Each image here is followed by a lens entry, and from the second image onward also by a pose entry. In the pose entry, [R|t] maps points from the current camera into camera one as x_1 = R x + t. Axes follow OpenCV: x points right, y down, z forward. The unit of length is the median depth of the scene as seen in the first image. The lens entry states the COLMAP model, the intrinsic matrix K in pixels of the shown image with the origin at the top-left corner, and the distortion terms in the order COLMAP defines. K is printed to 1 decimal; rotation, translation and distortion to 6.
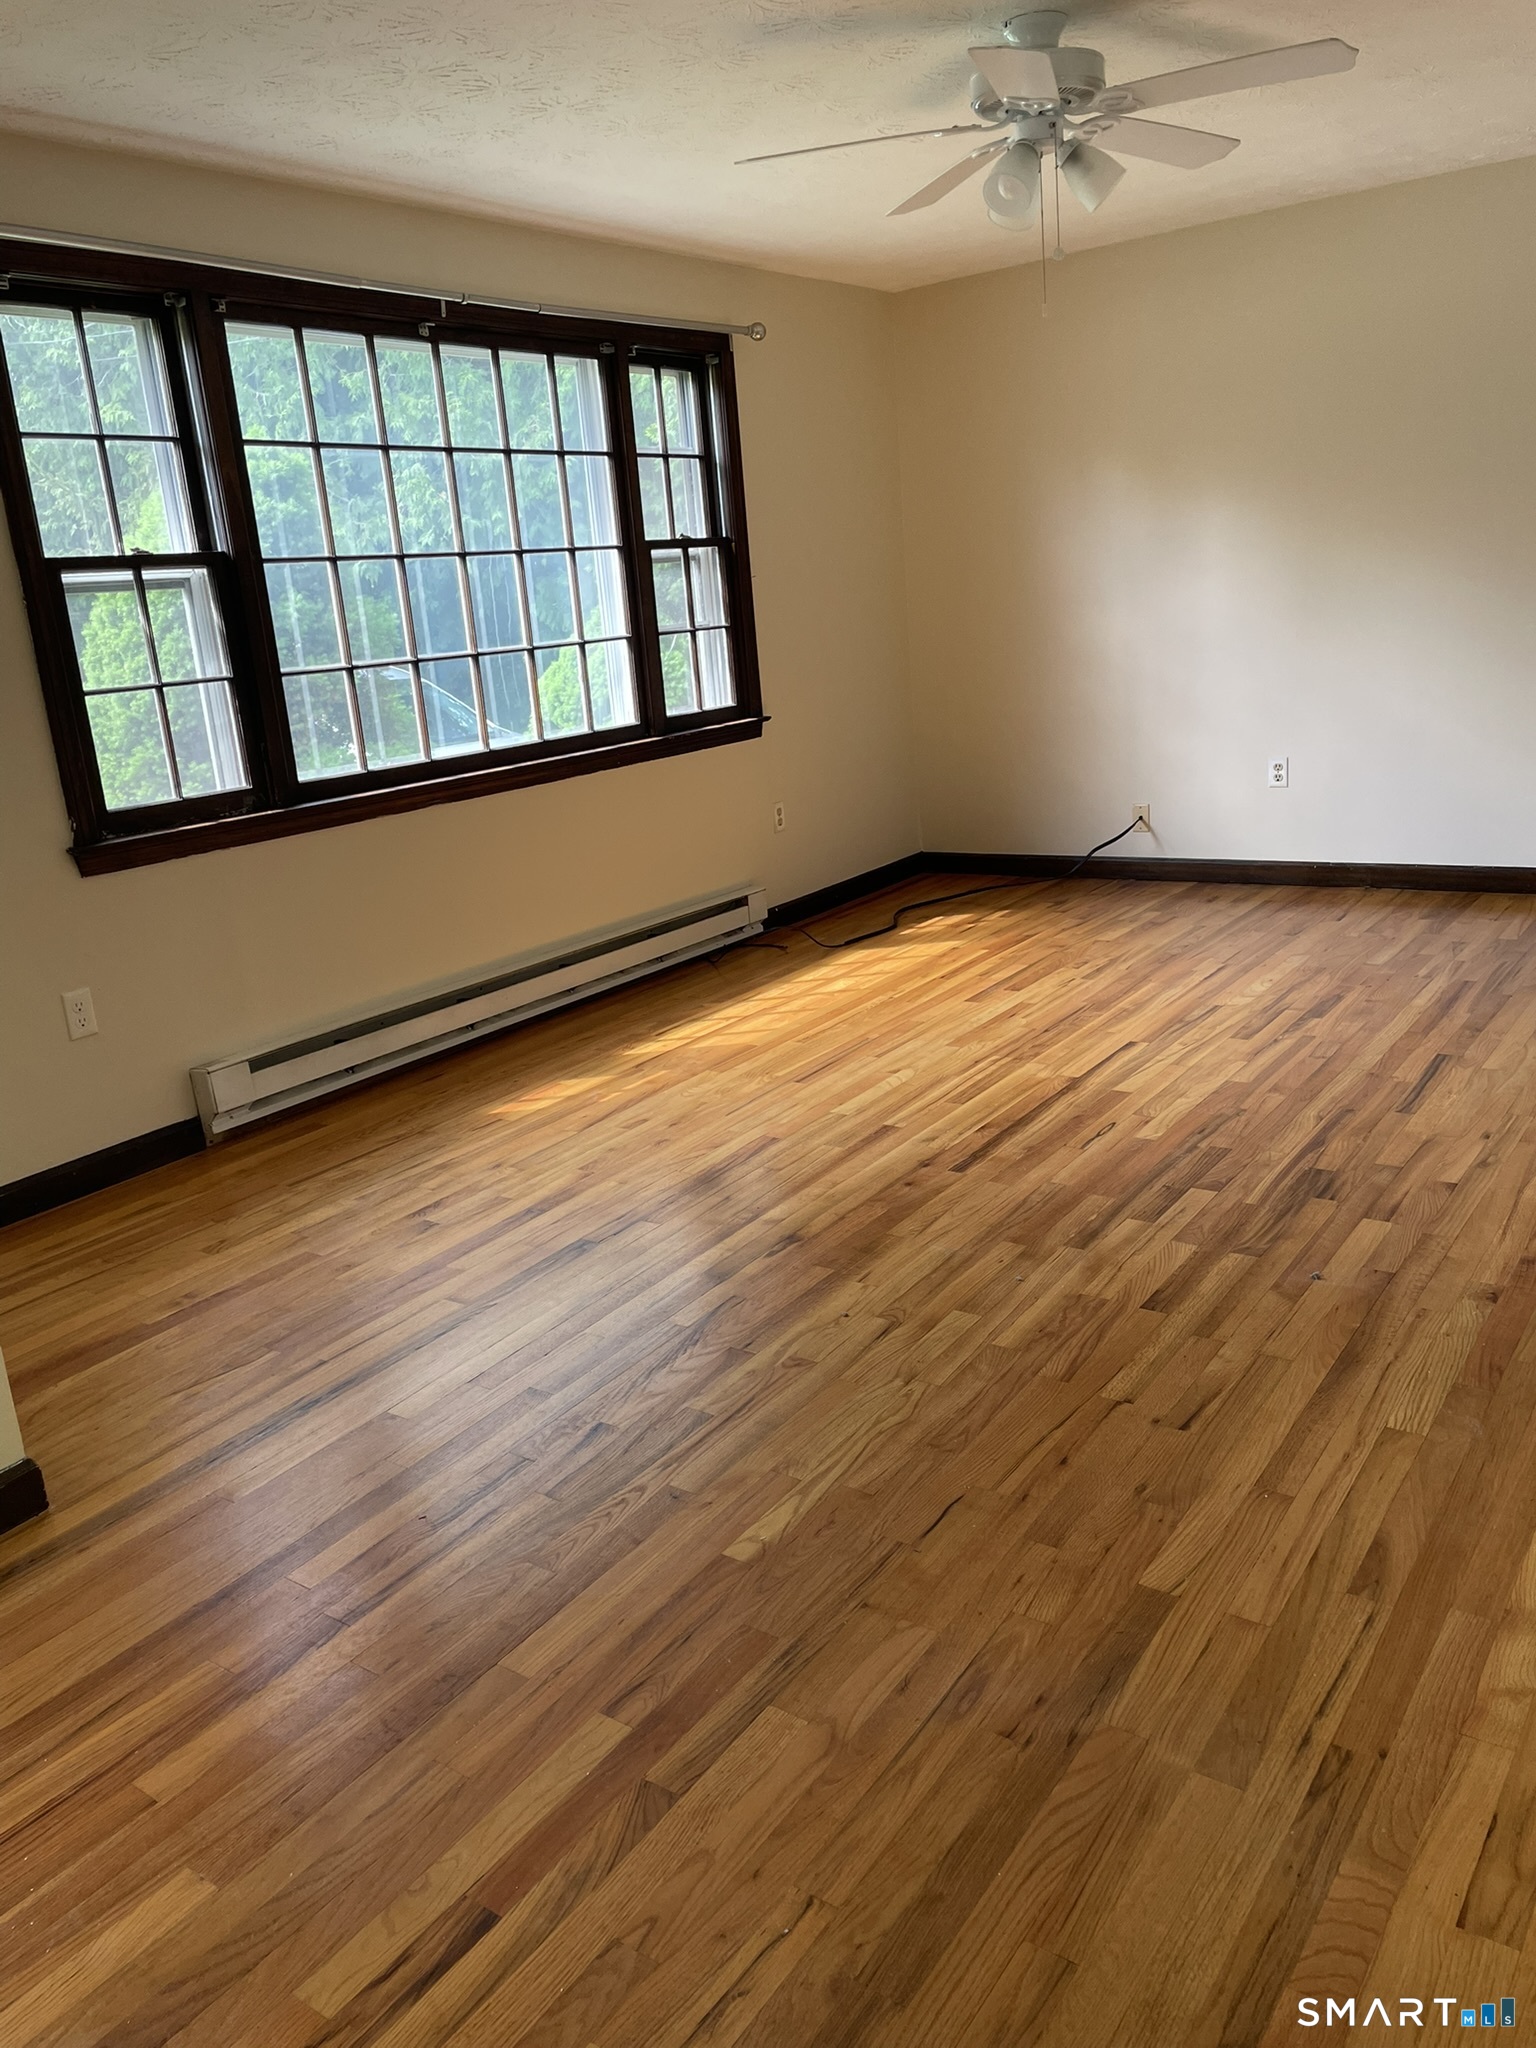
lens RADIAL K [[1561.2, 0, 724.7], [0, 1561.2, 997.9], [0, 0, 1]] dist [0.093751, -0.118890]
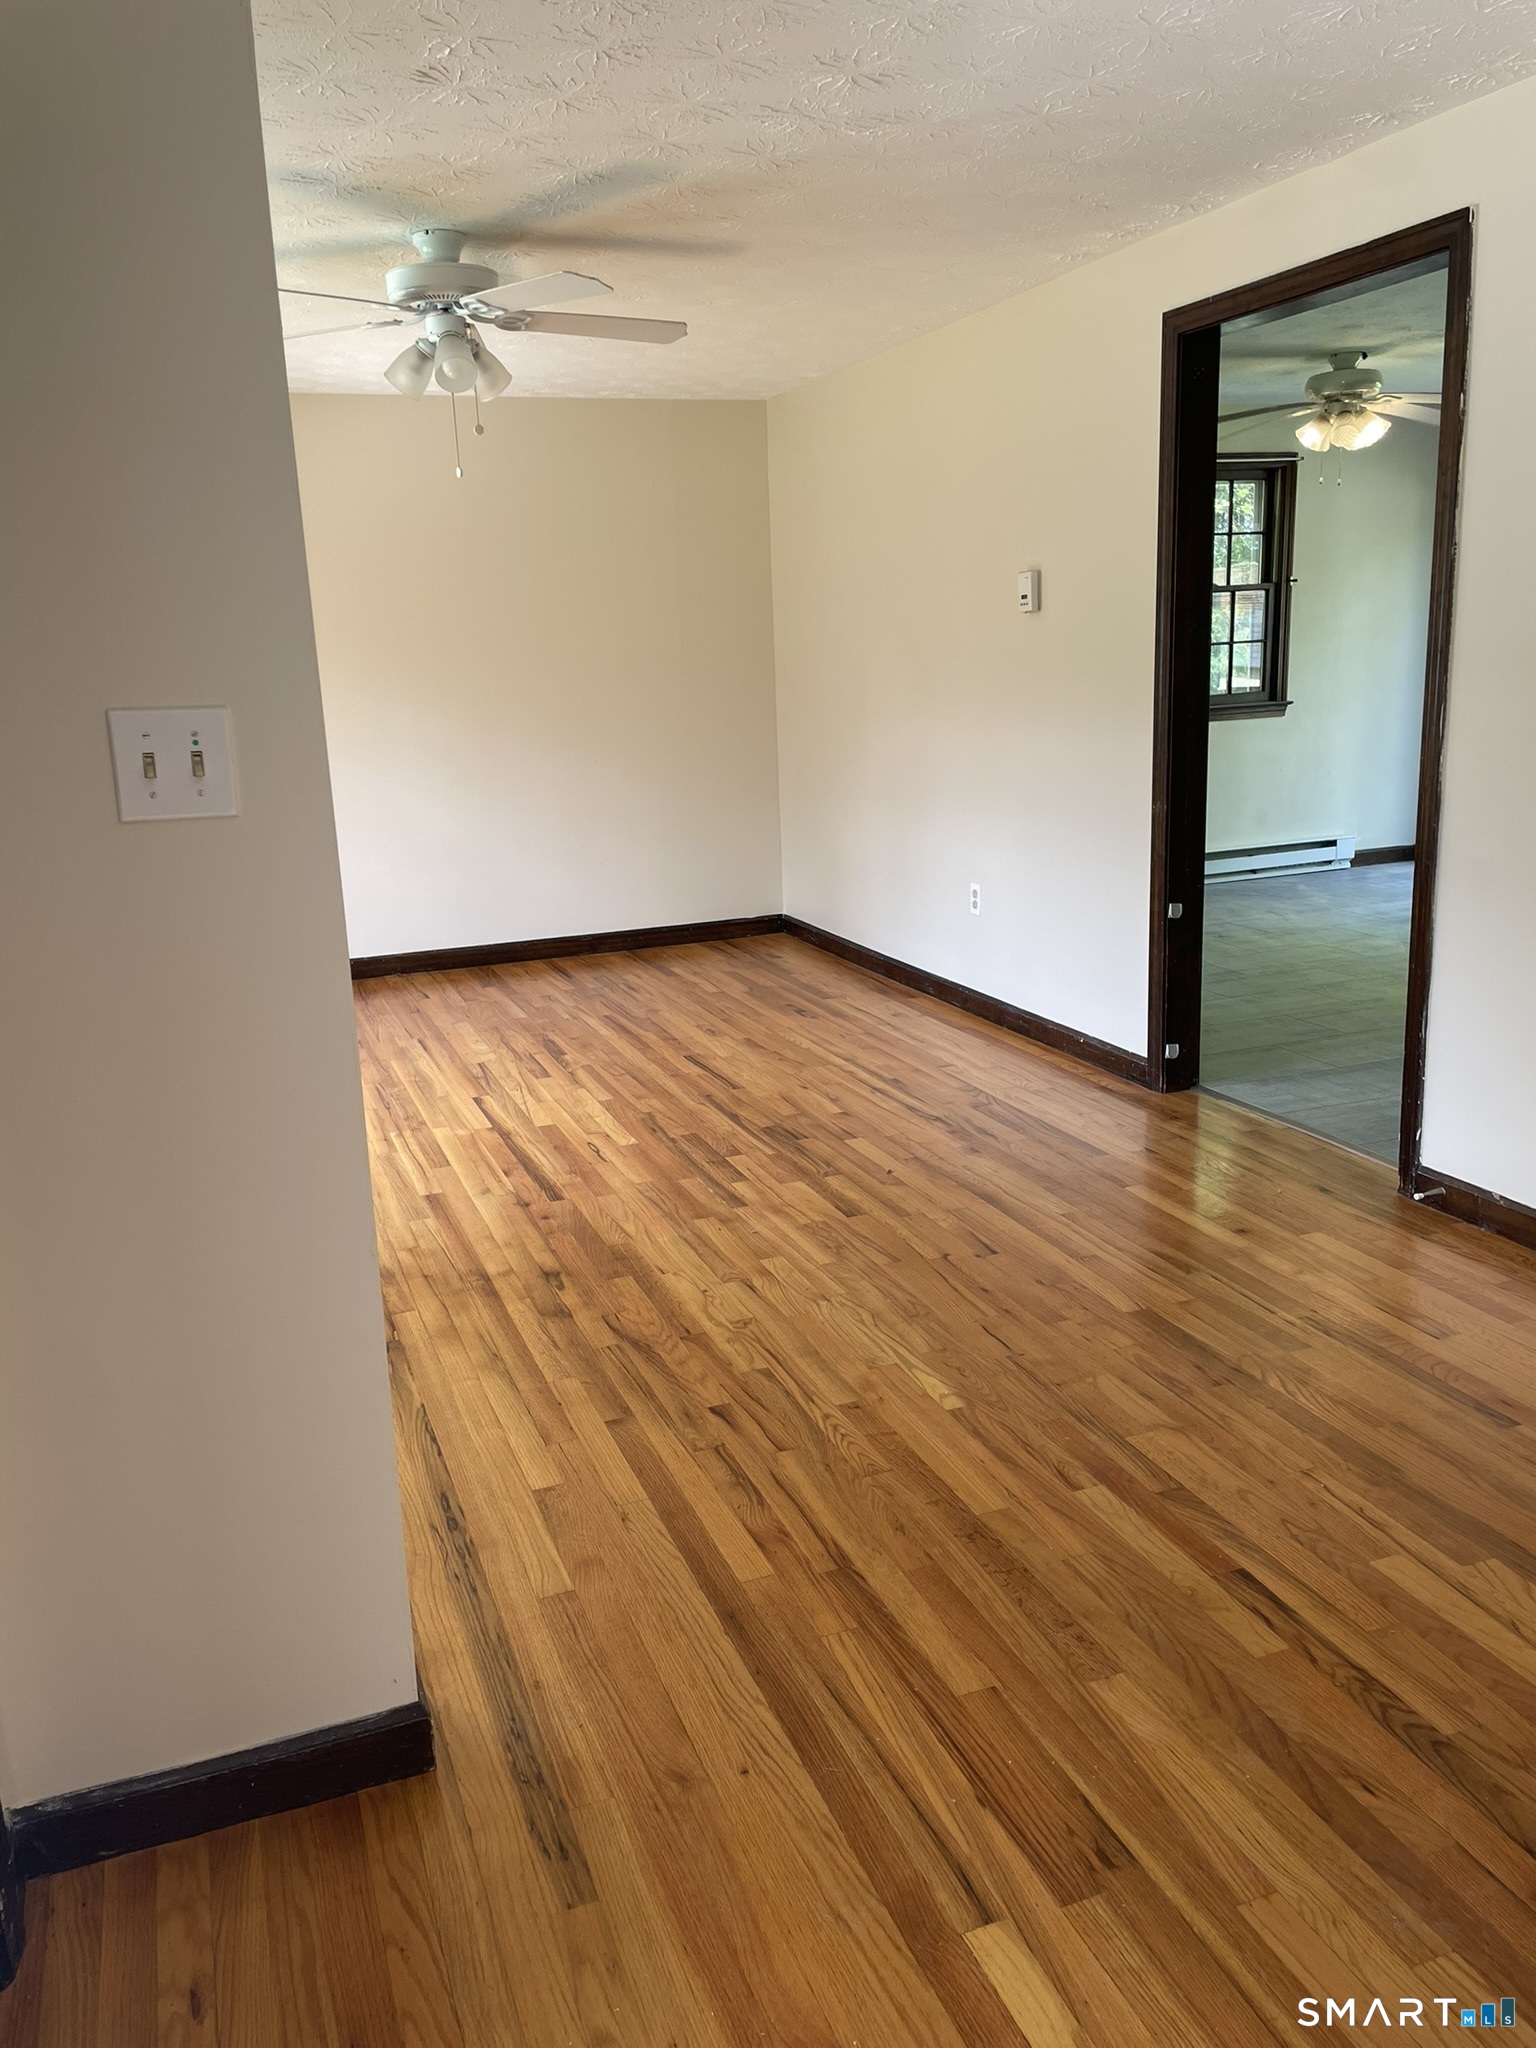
lens RADIAL K [[1561.2, 0, 758.5], [0, 1561.2, 1006.2], [0, 0, 1]] dist [0.093751, -0.118890]
pose [[0.550367, -0.128280, 0.825009, -0.742552], [0.206782, 0.978285, 0.014168, -0.014366], [-0.808911, 0.162799, 0.564942, 0.229378]]
